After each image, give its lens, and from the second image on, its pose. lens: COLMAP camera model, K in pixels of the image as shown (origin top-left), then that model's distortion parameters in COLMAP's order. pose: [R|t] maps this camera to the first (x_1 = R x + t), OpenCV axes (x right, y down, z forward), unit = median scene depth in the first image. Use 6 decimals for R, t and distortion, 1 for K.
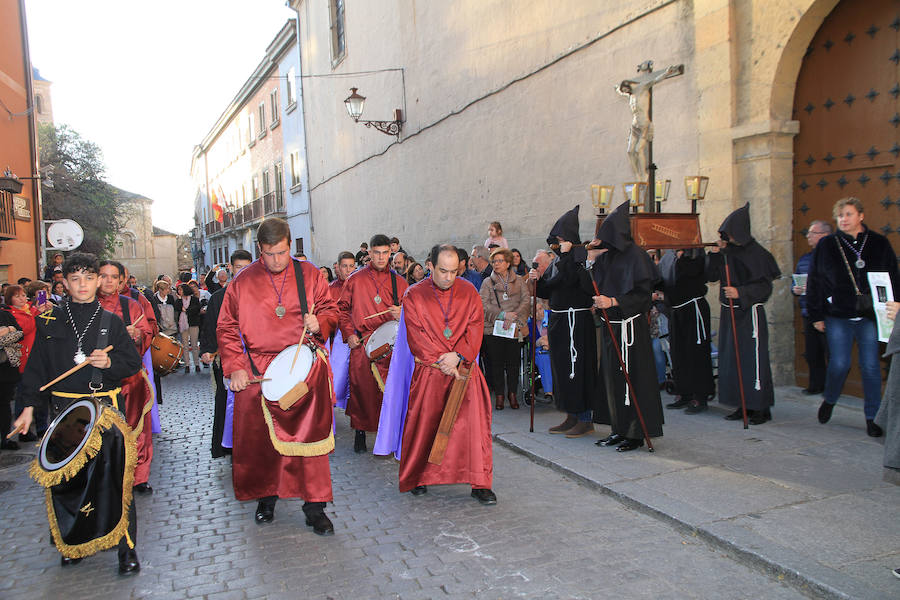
lens RADIAL K [[711.3, 0, 449.4], [0, 711.3, 299.5], [0, 0, 1]] dist [-0.045264, -0.000493]
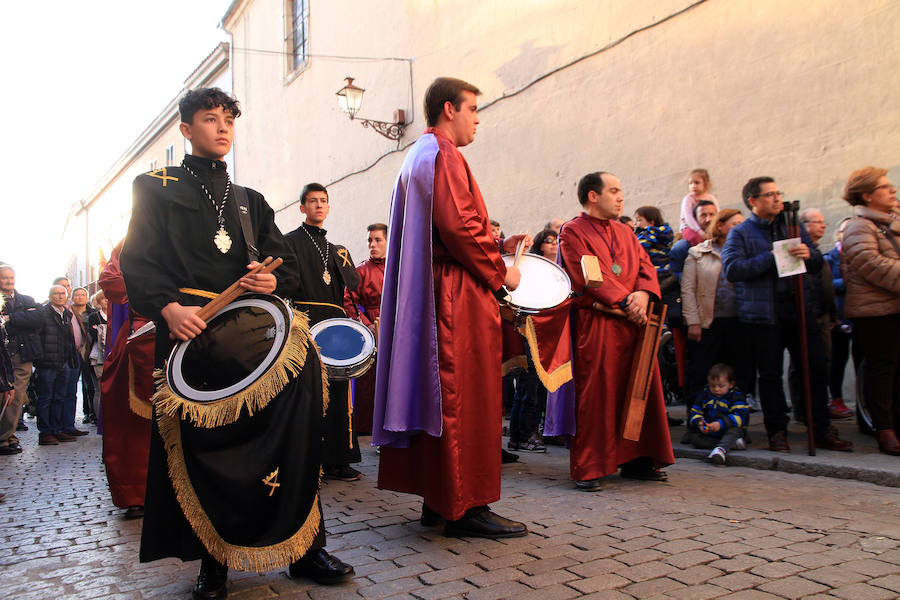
lens RADIAL K [[711.3, 0, 411.4], [0, 711.3, 284.7], [0, 0, 1]] dist [-0.045264, -0.000493]
pose [[0.990534, 0.033865, 0.133025, -0.164067], [-0.013730, 0.988673, -0.149459, 0.047632], [-0.136579, 0.146217, 0.979779, 0.249613]]
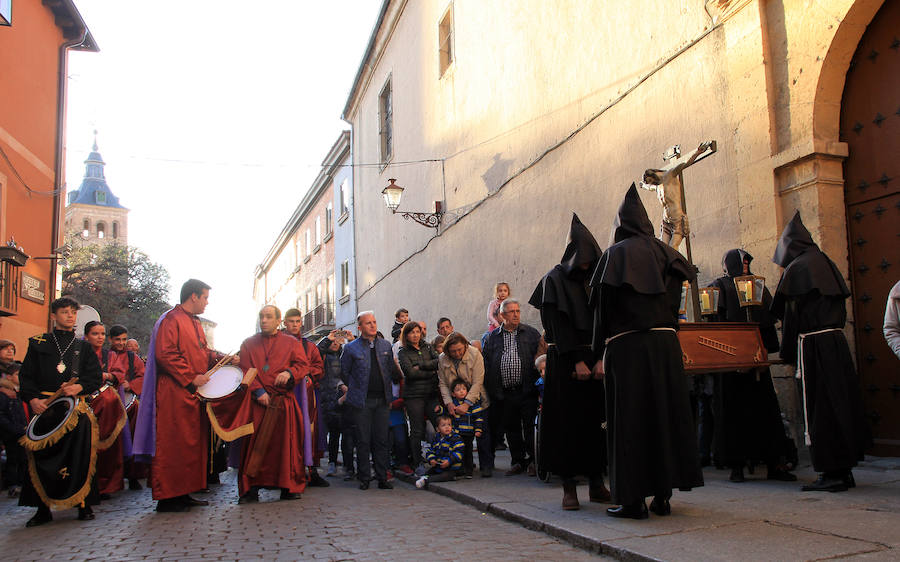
lens RADIAL K [[717.1, 0, 502.0], [0, 717.1, 325.6], [0, 0, 1]] dist [-0.086016, 0.023924]
pose [[0.999752, 0.005160, -0.021663, 0.037492], [-0.008332, 0.988808, -0.148964, 0.043717], [0.020652, 0.149108, 0.988605, 0.069118]]
